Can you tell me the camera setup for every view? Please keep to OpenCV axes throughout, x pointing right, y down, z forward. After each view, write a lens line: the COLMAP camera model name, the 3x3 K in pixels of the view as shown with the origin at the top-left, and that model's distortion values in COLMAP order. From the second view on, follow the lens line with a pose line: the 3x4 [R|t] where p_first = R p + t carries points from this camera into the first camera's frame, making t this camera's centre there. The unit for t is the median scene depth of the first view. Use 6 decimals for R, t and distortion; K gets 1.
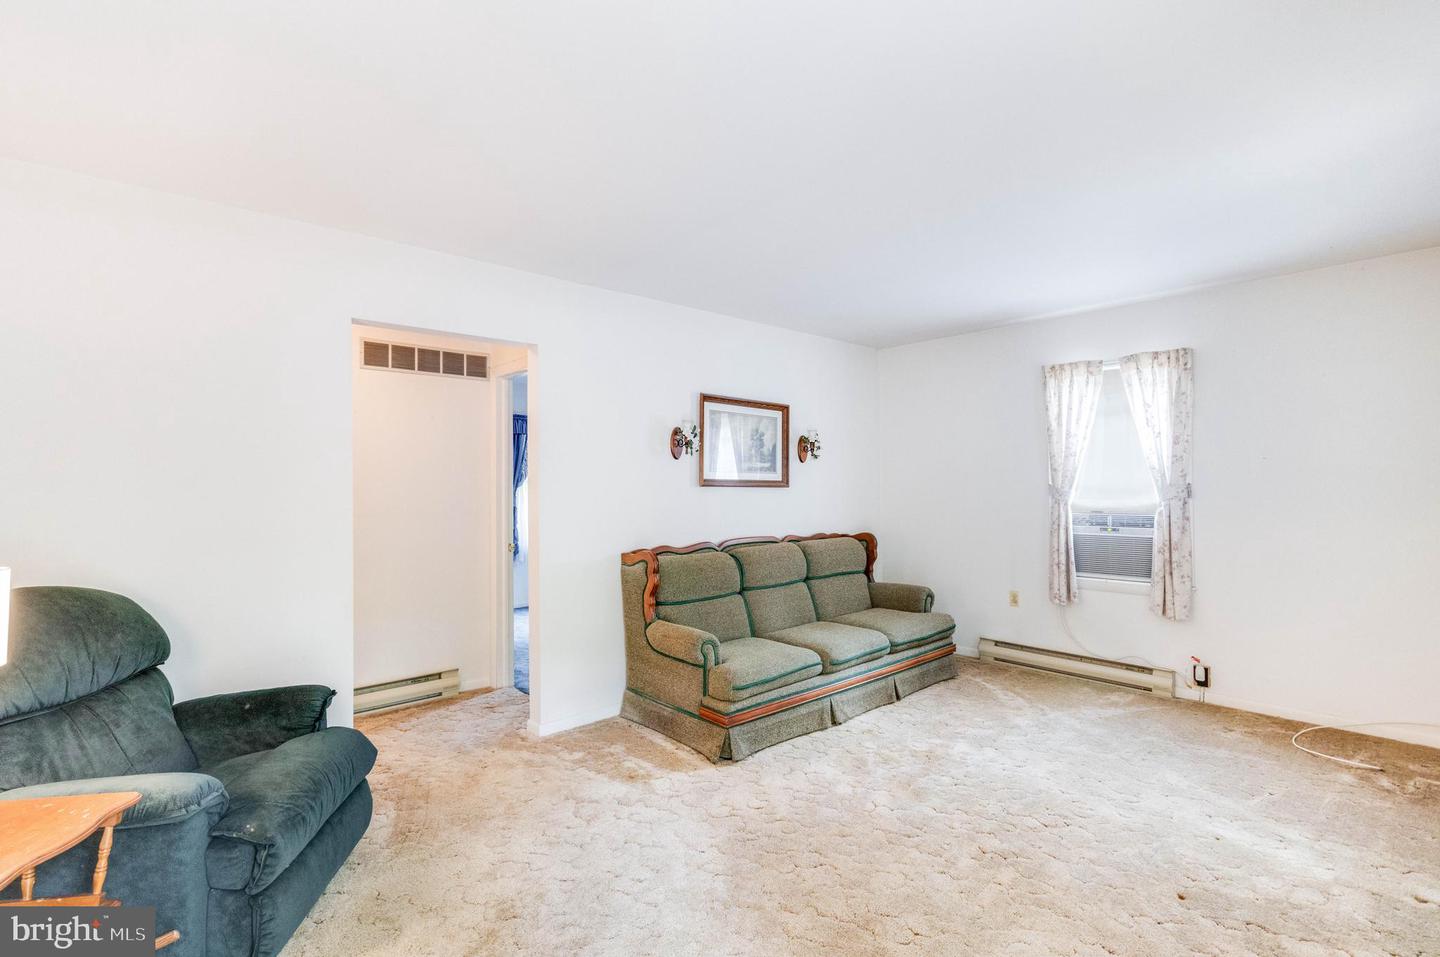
lens RADIAL K [[664.3, 0, 717.3], [0, 664.3, 485.6], [0, 0, 1]] dist [-0.000689, 0.000656]
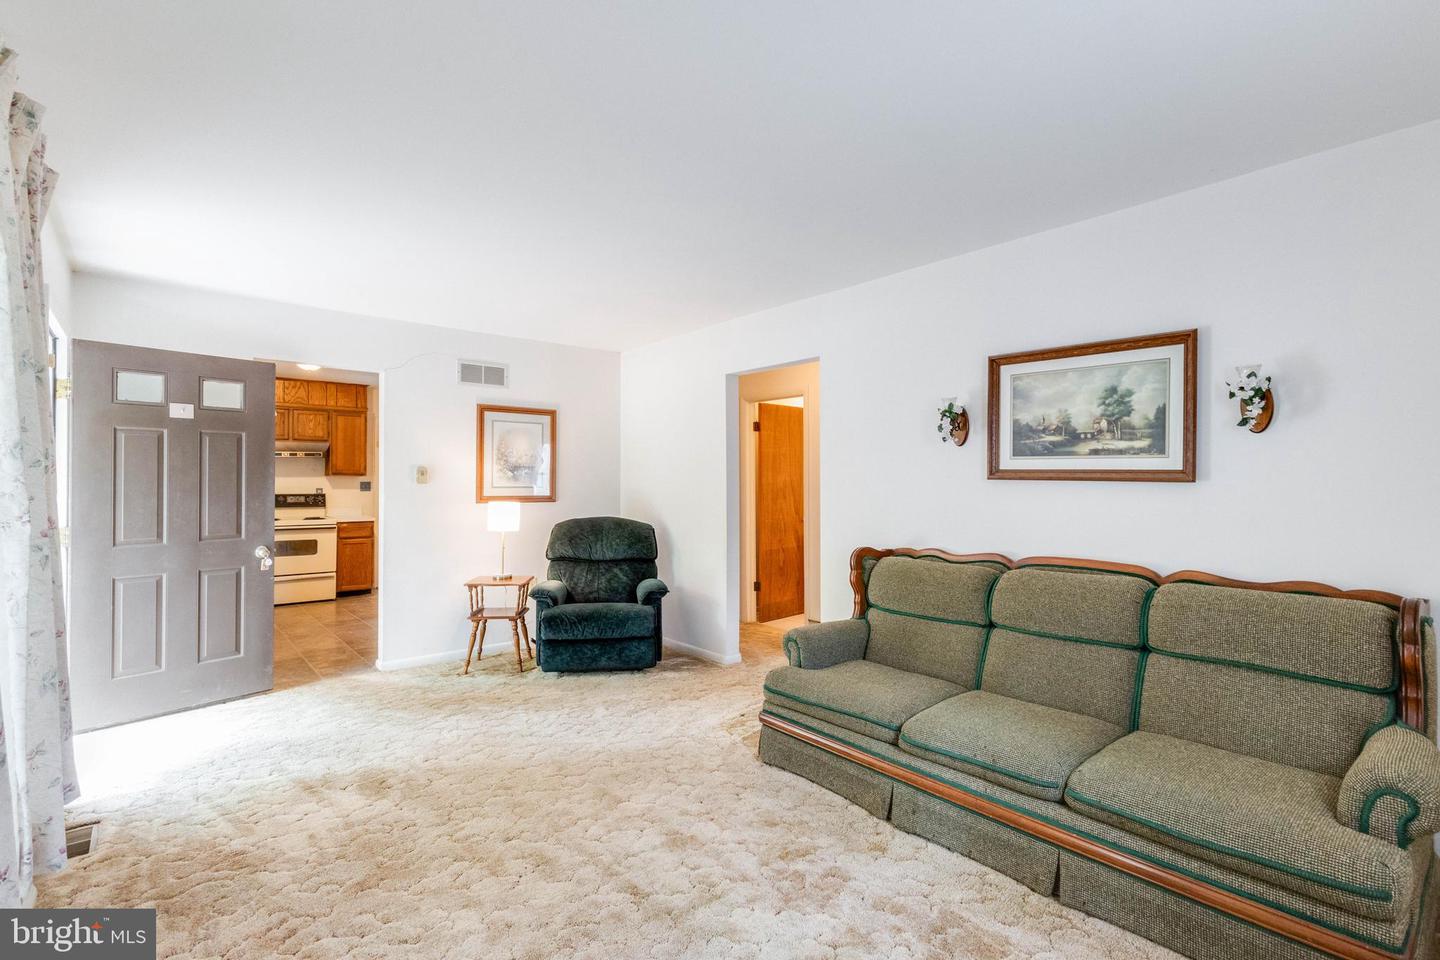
lens RADIAL K [[645.3, 0, 718.5], [0, 645.3, 482.4], [0, 0, 1]] dist [0.001204, 0.000255]
pose [[-0.002669, 0.002591, -0.999993, 0.767939], [-0.011698, 0.999928, 0.002622, 0.007035], [0.999928, 0.011705, -0.002639, 0.746150]]
